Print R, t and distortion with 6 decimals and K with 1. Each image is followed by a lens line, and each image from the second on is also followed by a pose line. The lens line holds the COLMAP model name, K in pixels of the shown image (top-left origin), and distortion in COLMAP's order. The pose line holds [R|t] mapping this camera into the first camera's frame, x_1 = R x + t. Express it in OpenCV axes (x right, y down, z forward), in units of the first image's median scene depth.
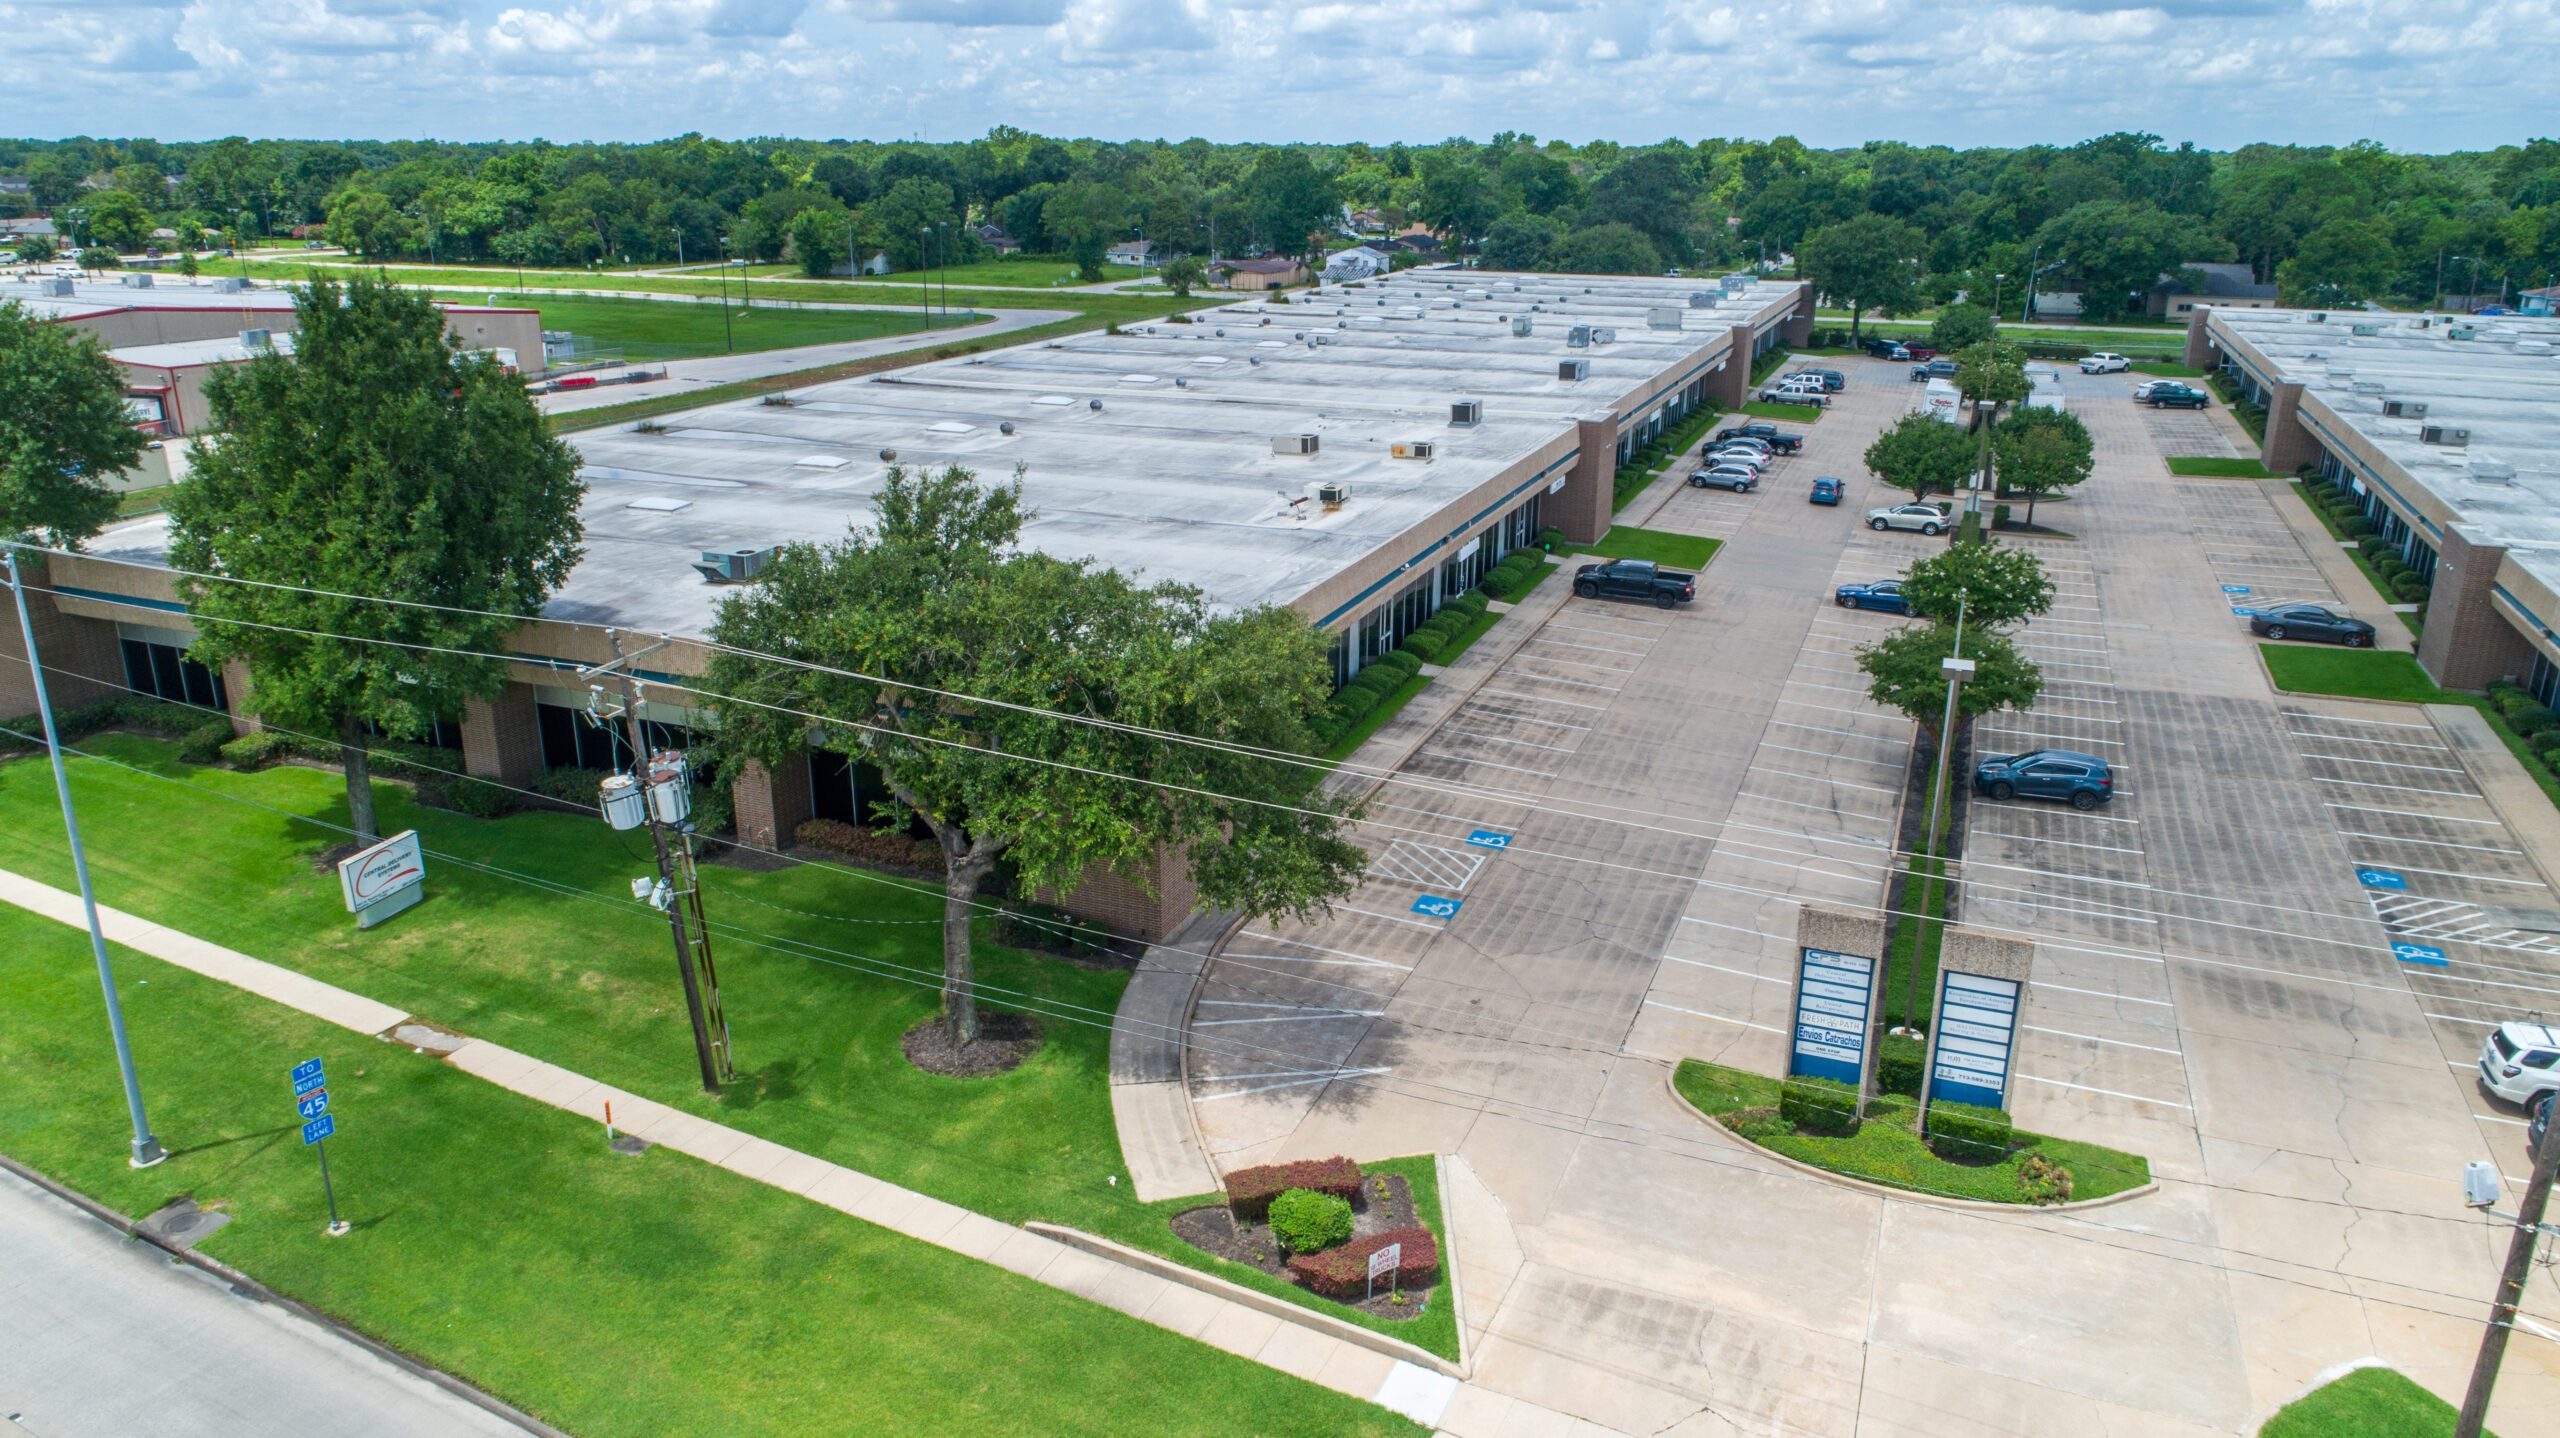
lens RADIAL K [[1722.5, 0, 1272.6], [0, 1722.5, 716.1], [0, 0, 1]] dist [-0.013037, 0.011198]
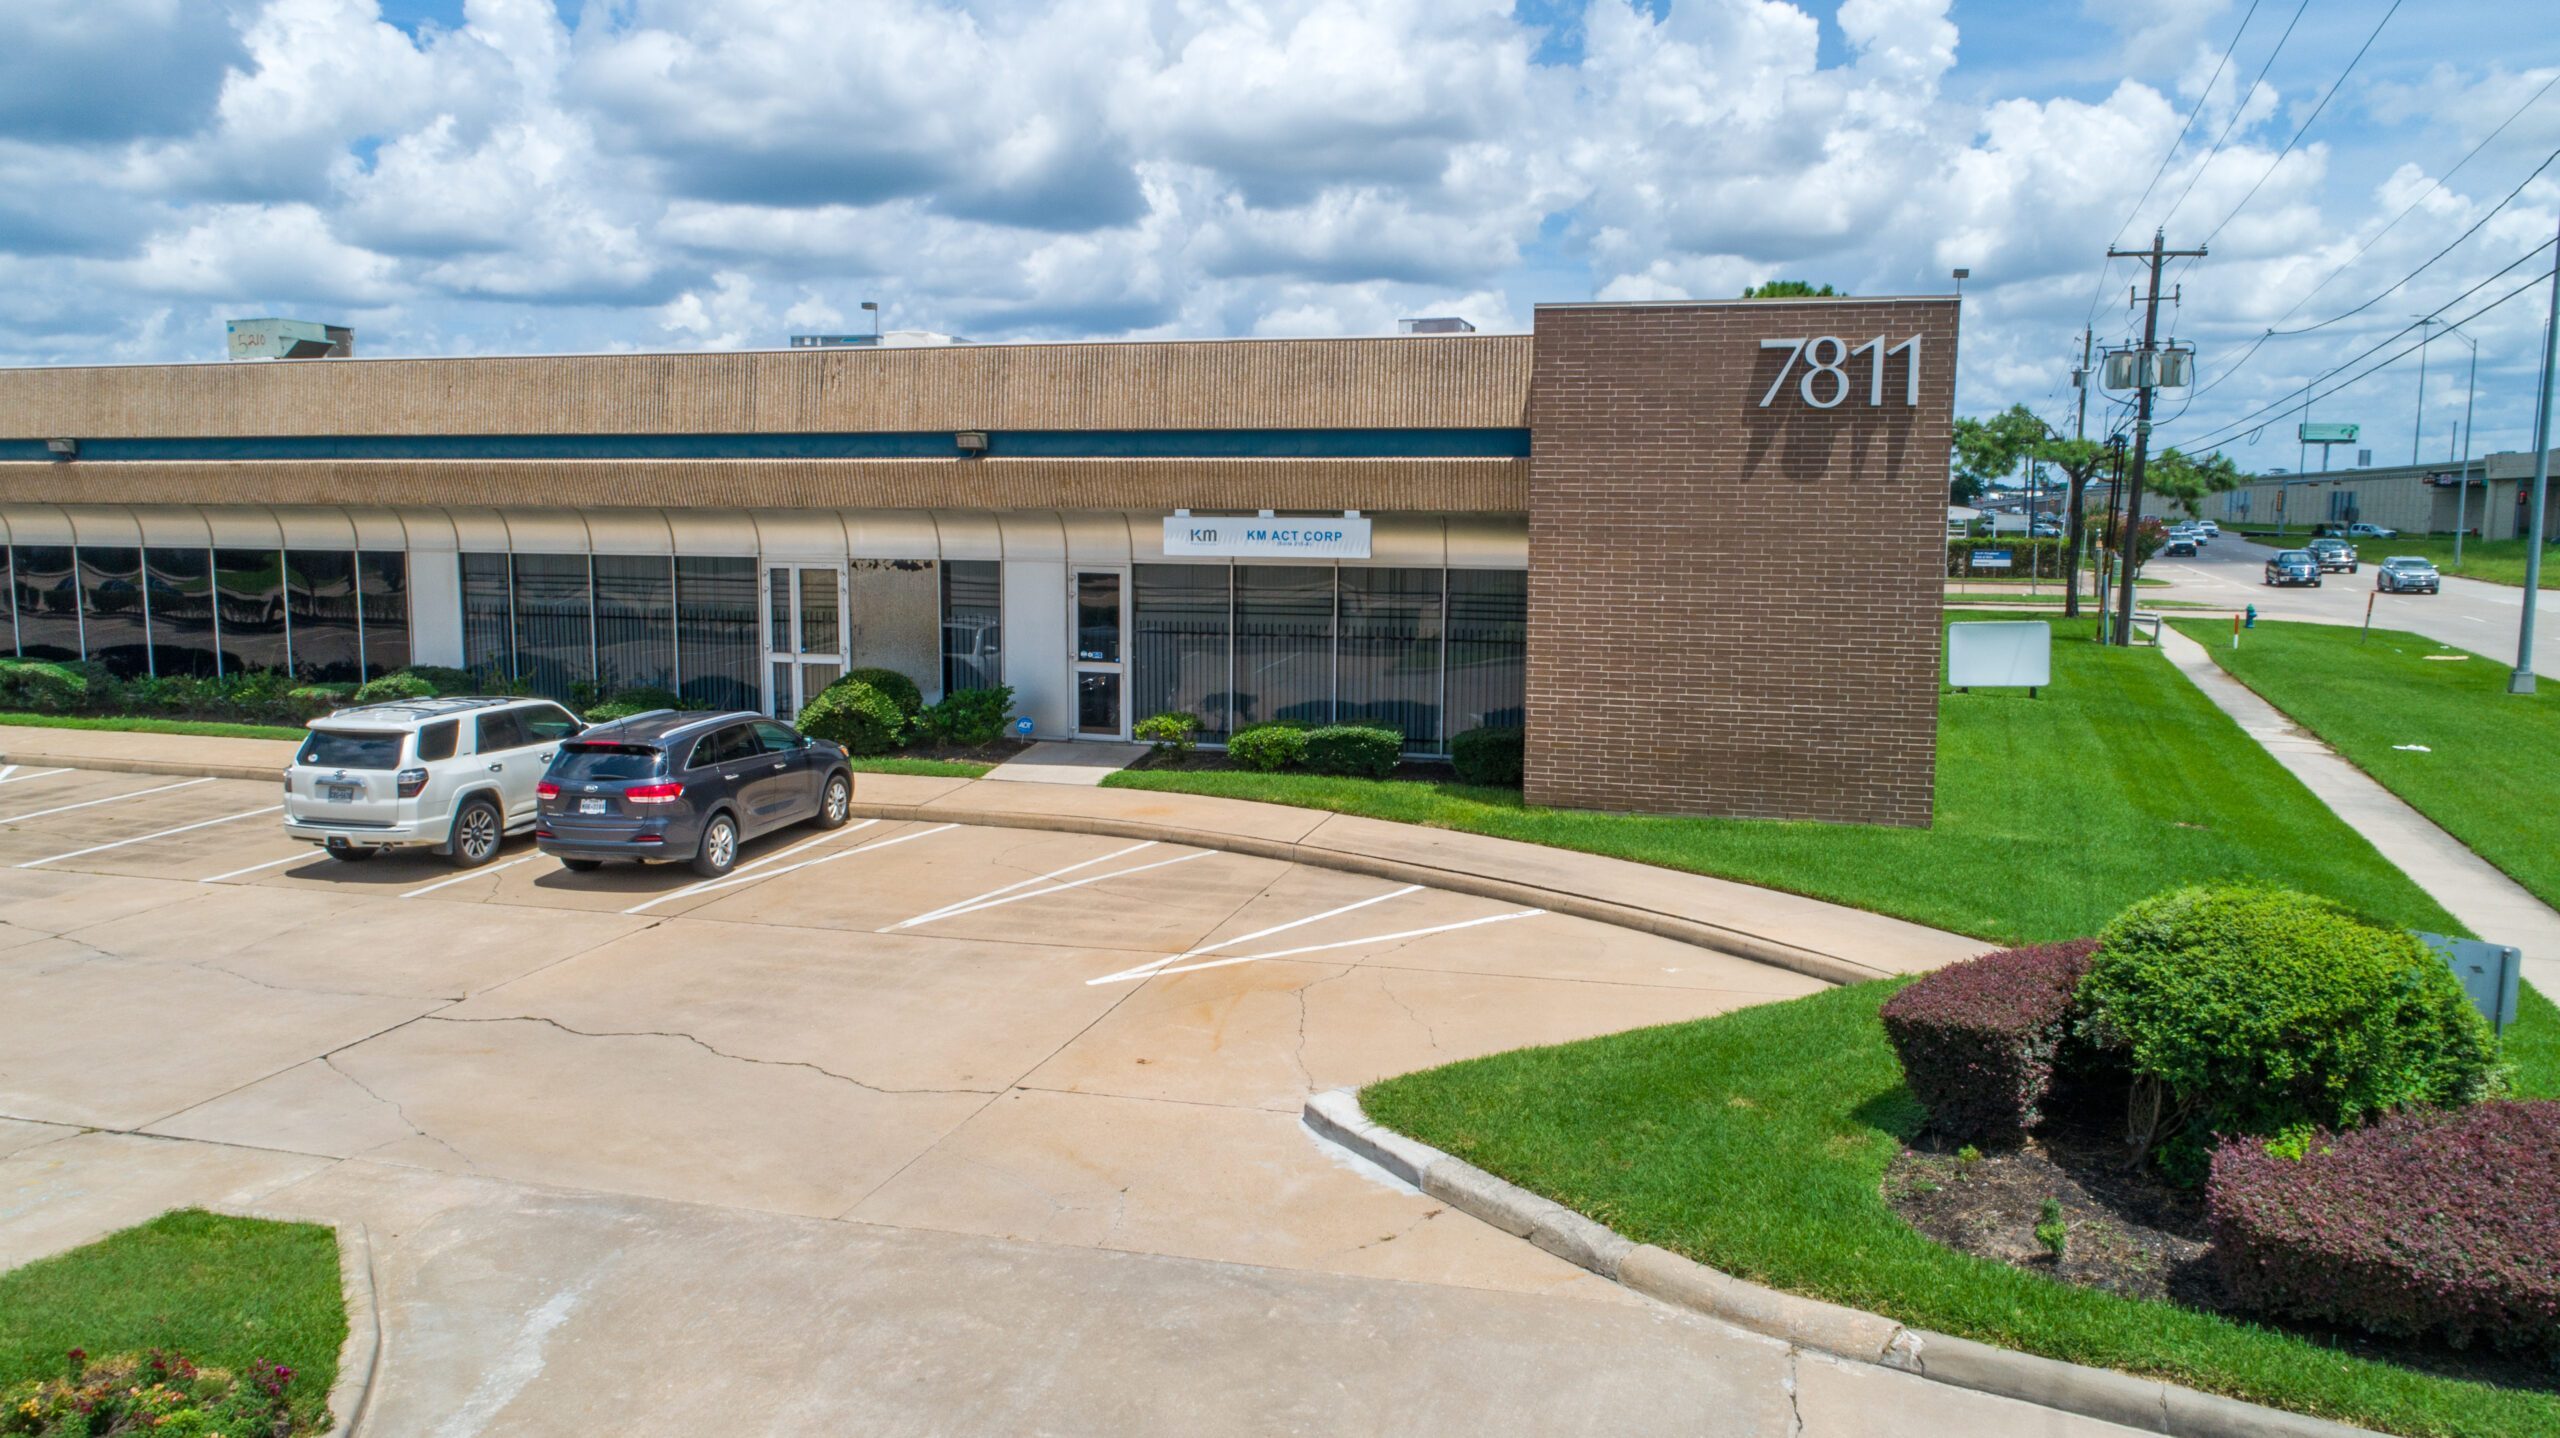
lens RADIAL K [[1725.2, 0, 1272.2], [0, 1725.2, 712.3], [0, 0, 1]] dist [-0.013731, 0.011977]
pose [[-0.109003, -0.129462, 0.985575, 0.151942], [0.305878, 0.939007, 0.157175, 0.123302], [-0.945810, 0.318598, -0.062755, 0.525970]]
